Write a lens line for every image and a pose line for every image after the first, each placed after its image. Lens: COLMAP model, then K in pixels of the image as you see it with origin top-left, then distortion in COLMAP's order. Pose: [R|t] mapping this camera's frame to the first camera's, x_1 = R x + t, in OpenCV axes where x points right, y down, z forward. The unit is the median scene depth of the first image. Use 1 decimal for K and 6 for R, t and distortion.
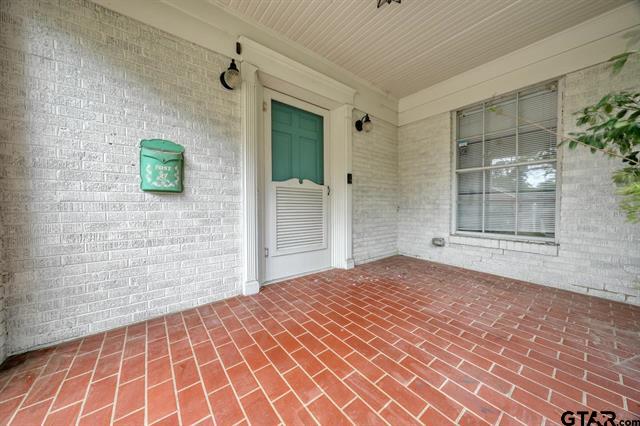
lens RADIAL K [[215.6, 0, 320.8], [0, 215.6, 211.0], [0, 0, 1]] dist [0.000361, 0.000032]
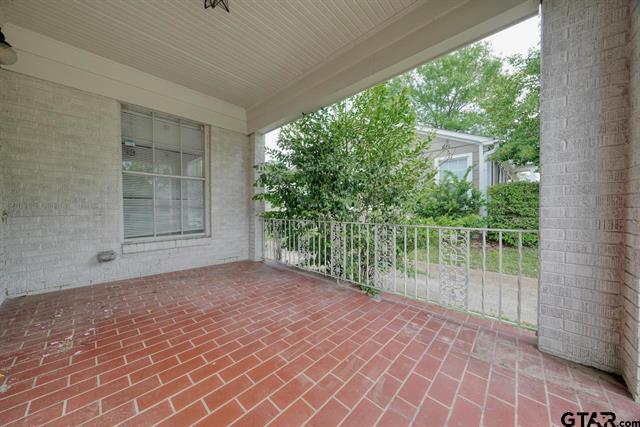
lens RADIAL K [[215.6, 0, 320.8], [0, 215.6, 211.5], [0, 0, 1]] dist [0.000361, 0.000032]
pose [[-0.147419, -0.009665, 0.989027, -0.500707], [0.024380, 0.999613, 0.013402, -0.018531], [-0.988774, 0.026088, -0.147126, 0.457078]]
